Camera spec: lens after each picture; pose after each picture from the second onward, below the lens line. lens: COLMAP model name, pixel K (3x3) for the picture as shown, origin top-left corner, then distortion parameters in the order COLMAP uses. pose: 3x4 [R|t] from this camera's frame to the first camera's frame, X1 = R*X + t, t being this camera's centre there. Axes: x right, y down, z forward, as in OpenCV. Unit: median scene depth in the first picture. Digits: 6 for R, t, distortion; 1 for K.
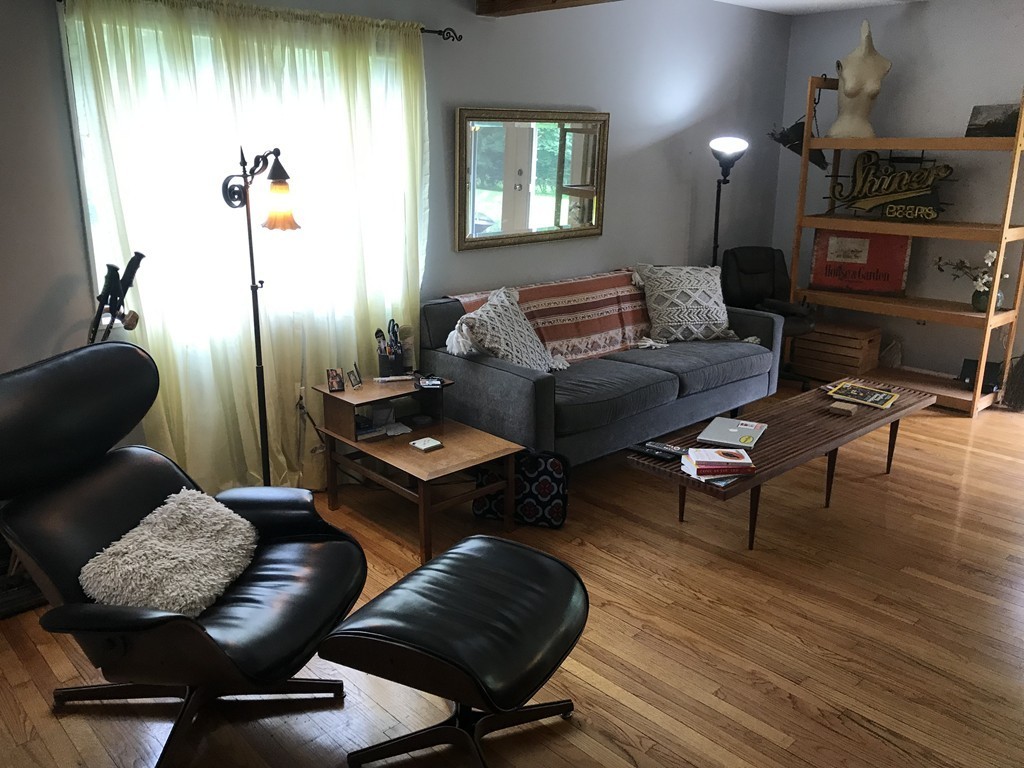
lens RADIAL K [[840.7, 0, 496.6], [0, 840.7, 375.9], [0, 0, 1]] dist [0.033075, -0.038977]
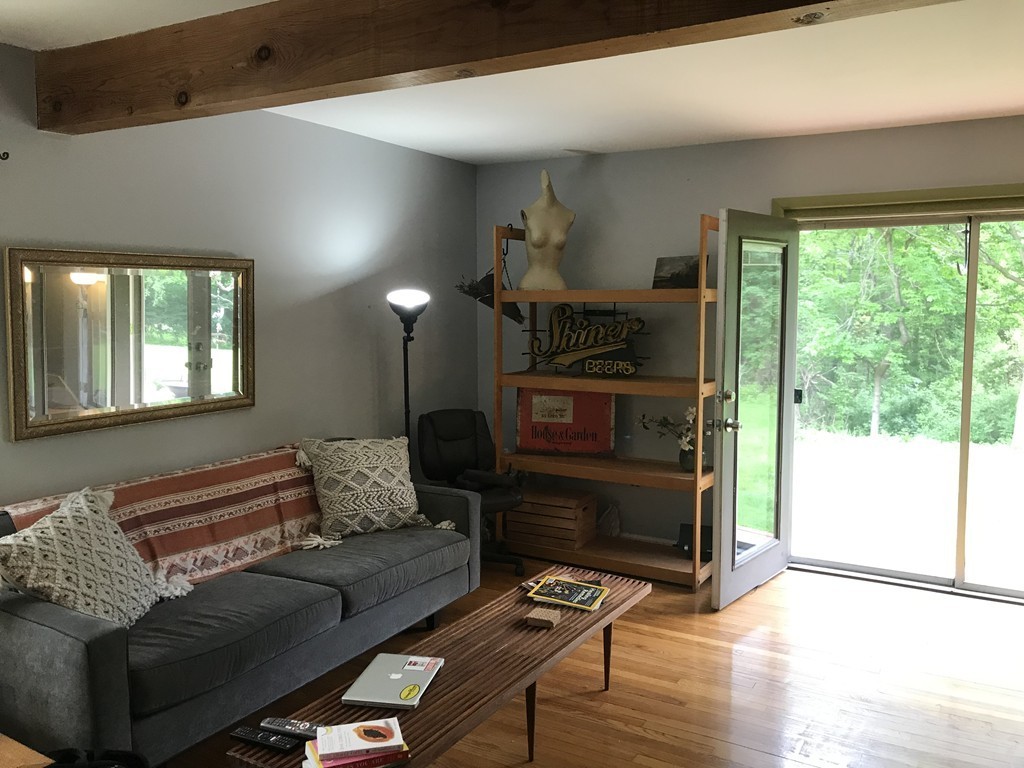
lens RADIAL K [[840.7, 0, 506.2], [0, 840.7, 371.6], [0, 0, 1]] dist [0.033075, -0.038977]
pose [[0.956403, -0.028674, 0.290638, 0.125146], [0.081563, 0.981795, -0.171537, -0.044348], [-0.280429, 0.187764, 0.941331, 0.182033]]
